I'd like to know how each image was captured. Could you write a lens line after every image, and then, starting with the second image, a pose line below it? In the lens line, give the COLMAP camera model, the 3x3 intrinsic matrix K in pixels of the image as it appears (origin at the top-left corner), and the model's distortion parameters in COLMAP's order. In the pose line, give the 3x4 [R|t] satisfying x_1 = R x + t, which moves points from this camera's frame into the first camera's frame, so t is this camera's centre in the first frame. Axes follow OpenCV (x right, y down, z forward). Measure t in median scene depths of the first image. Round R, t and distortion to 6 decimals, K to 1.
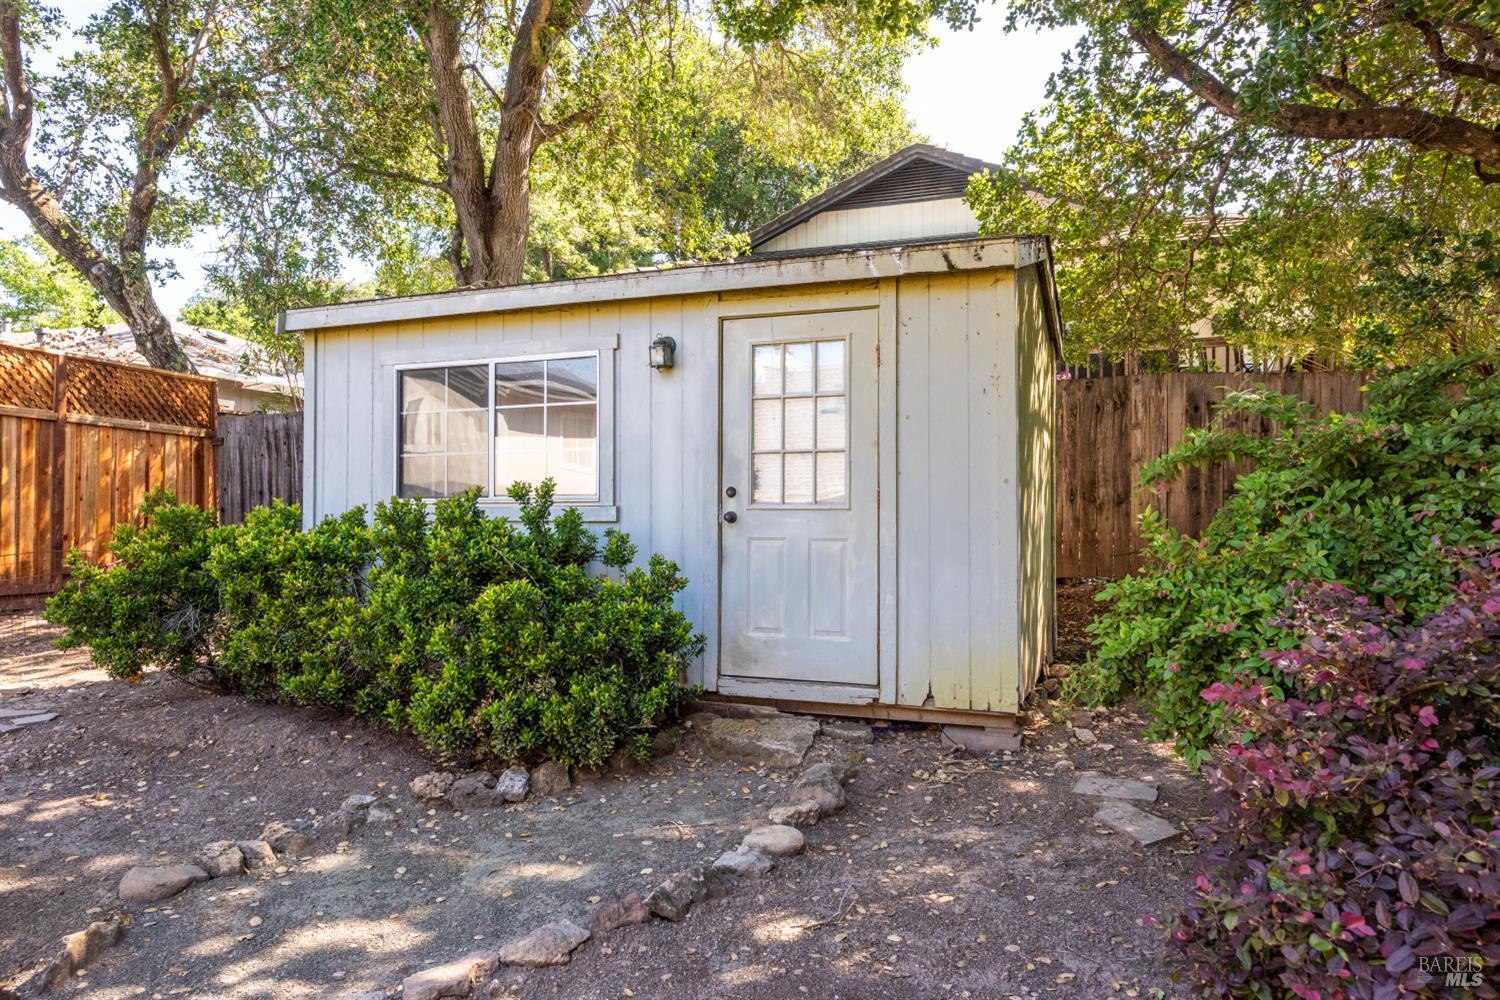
lens RADIAL K [[1038.0, 0, 750.2], [0, 1038.0, 499.8], [0, 0, 1]] dist [-0.002697, -0.000427]
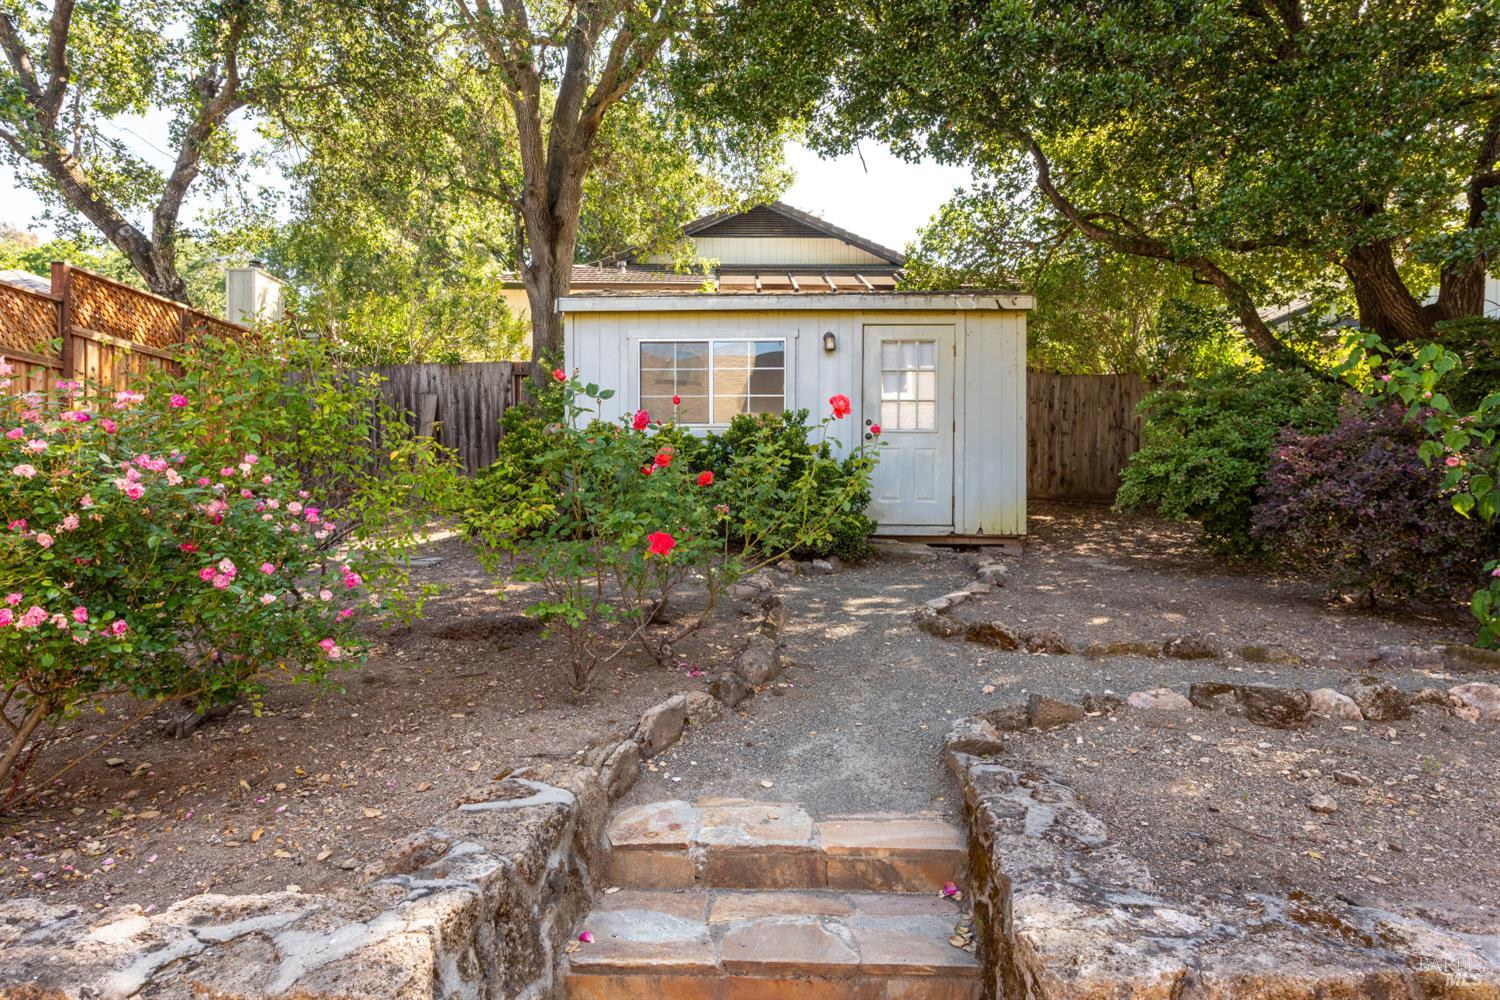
lens RADIAL K [[905.4, 0, 750.0], [0, 905.4, 501.0], [0, 0, 1]] dist [0.000987, -0.000672]
pose [[0.937293, -0.003343, 0.348526, -0.768809], [-0.008215, 0.999464, 0.031679, 0.081649], [-0.348446, -0.032556, 0.936763, -0.404739]]
